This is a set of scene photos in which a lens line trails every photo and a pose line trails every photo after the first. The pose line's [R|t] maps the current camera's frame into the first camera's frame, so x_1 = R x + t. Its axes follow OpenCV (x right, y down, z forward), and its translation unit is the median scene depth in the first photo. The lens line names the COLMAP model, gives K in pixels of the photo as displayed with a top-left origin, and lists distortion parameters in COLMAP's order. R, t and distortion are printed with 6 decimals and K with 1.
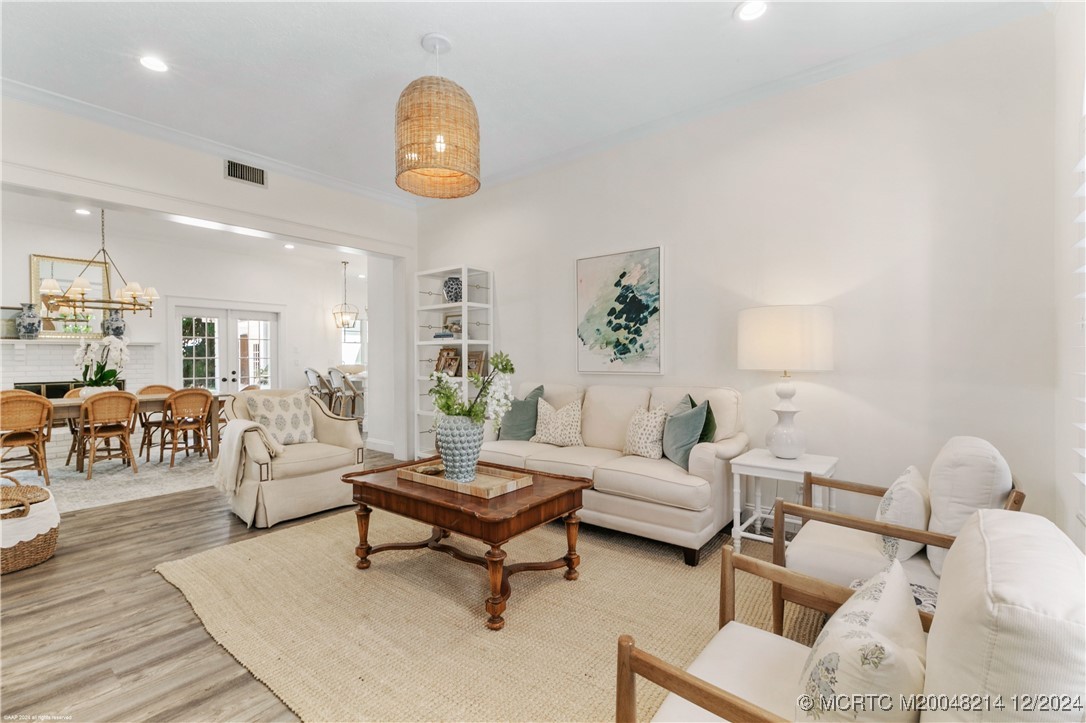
lens RADIAL K [[486.7, 0, 540.2], [0, 486.7, 365.1], [0, 0, 1]] dist [0.002904, 0.000176]
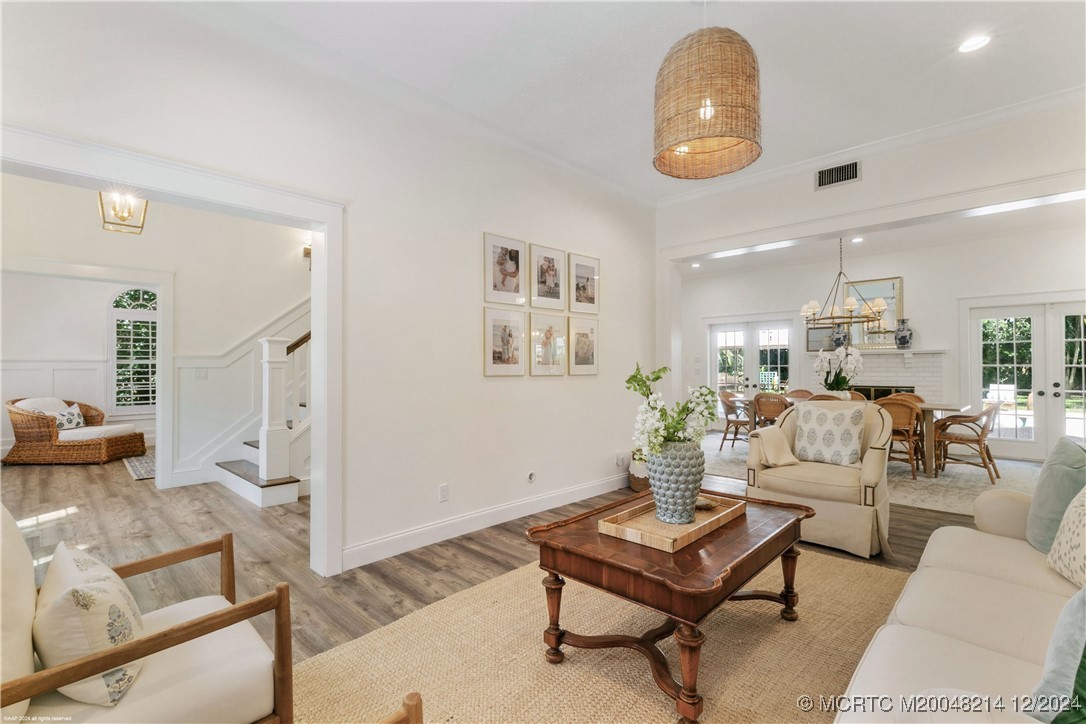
lens RADIAL K [[486.7, 0, 540.2], [0, 486.7, 365.6], [0, 0, 1]] dist [0.002904, 0.000176]
pose [[-0.095854, 0.002047, -0.995393, 0.449750], [-0.012749, 0.999913, 0.003284, -0.015077], [0.995314, 0.013005, -0.095819, 0.565226]]
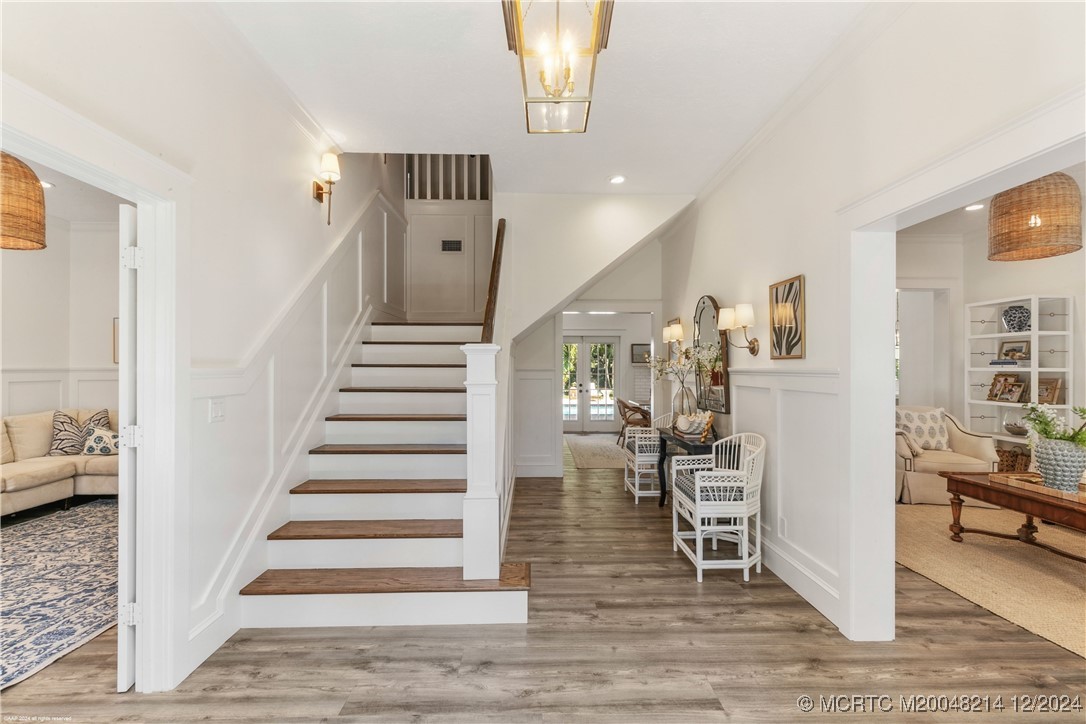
lens RADIAL K [[486.7, 0, 540.2], [0, 486.7, 365.6], [0, 0, 1]] dist [0.002904, 0.000176]
pose [[0.642179, 0.005318, -0.766537, -0.042135], [-0.019071, 0.999777, -0.009041, -0.033249], [0.766318, 0.020424, 0.642137, -0.557258]]
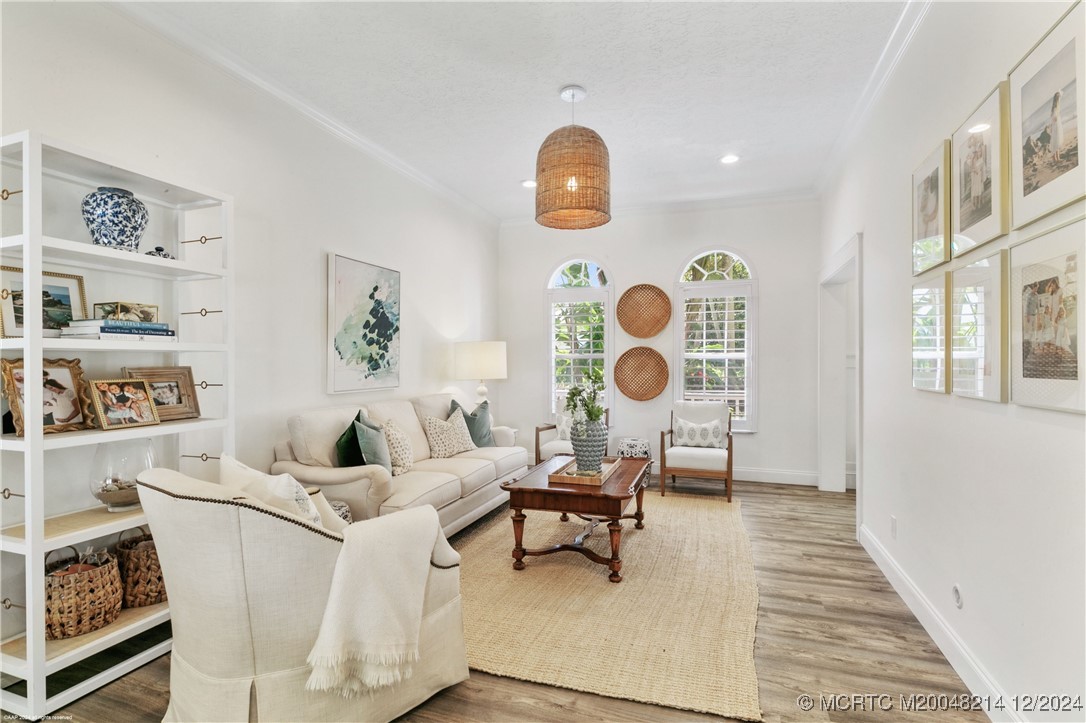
lens RADIAL K [[533.7, 0, 543.0], [0, 533.7, 361.5], [0, 0, 1]] dist [0.000359, 0.000045]
pose [[-0.339771, 0.004559, 0.940497, -0.943998], [0.020613, 0.999784, 0.002601, -0.034978], [-0.940282, 0.020270, -0.339791, 1.047916]]
